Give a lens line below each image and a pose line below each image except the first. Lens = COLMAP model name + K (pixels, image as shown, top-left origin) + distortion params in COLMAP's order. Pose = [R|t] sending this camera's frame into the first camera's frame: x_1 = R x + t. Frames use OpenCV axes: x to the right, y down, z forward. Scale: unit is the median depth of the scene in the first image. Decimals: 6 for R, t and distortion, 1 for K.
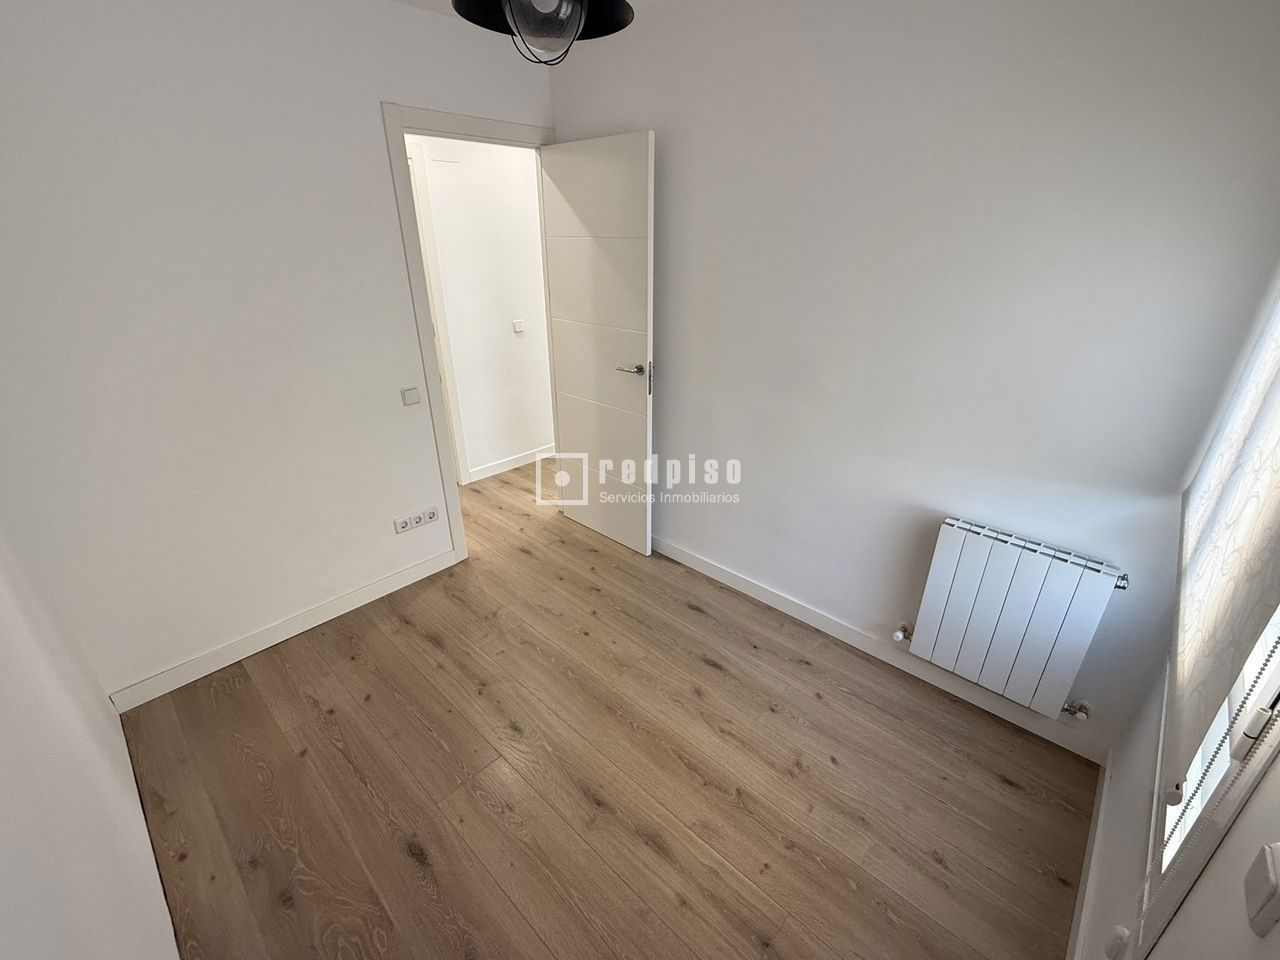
lens RADIAL K [[552.6, 0, 640.0], [0, 552.6, 480.0], [0, 0, 1]] dist [-0.000623, -0.000044]
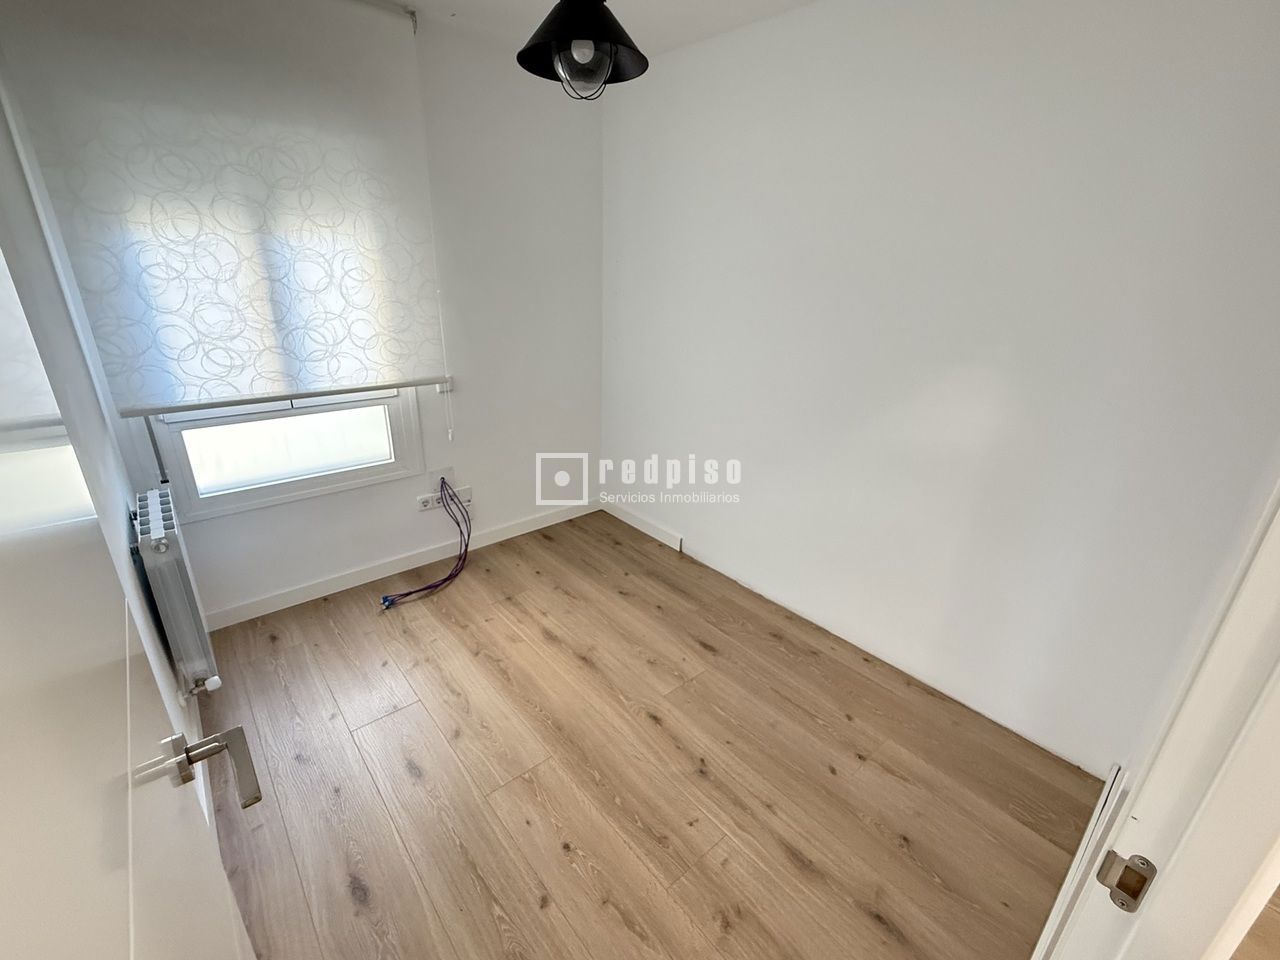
lens RADIAL K [[552.6, 0, 640.0], [0, 552.6, 480.0], [0, 0, 1]] dist [-0.000623, -0.000044]
pose [[-0.994055, -0.061698, 0.089712, -0.265339], [0.020971, 0.700034, 0.713801, -0.583295], [-0.106842, 0.711439, -0.694579, 1.414260]]
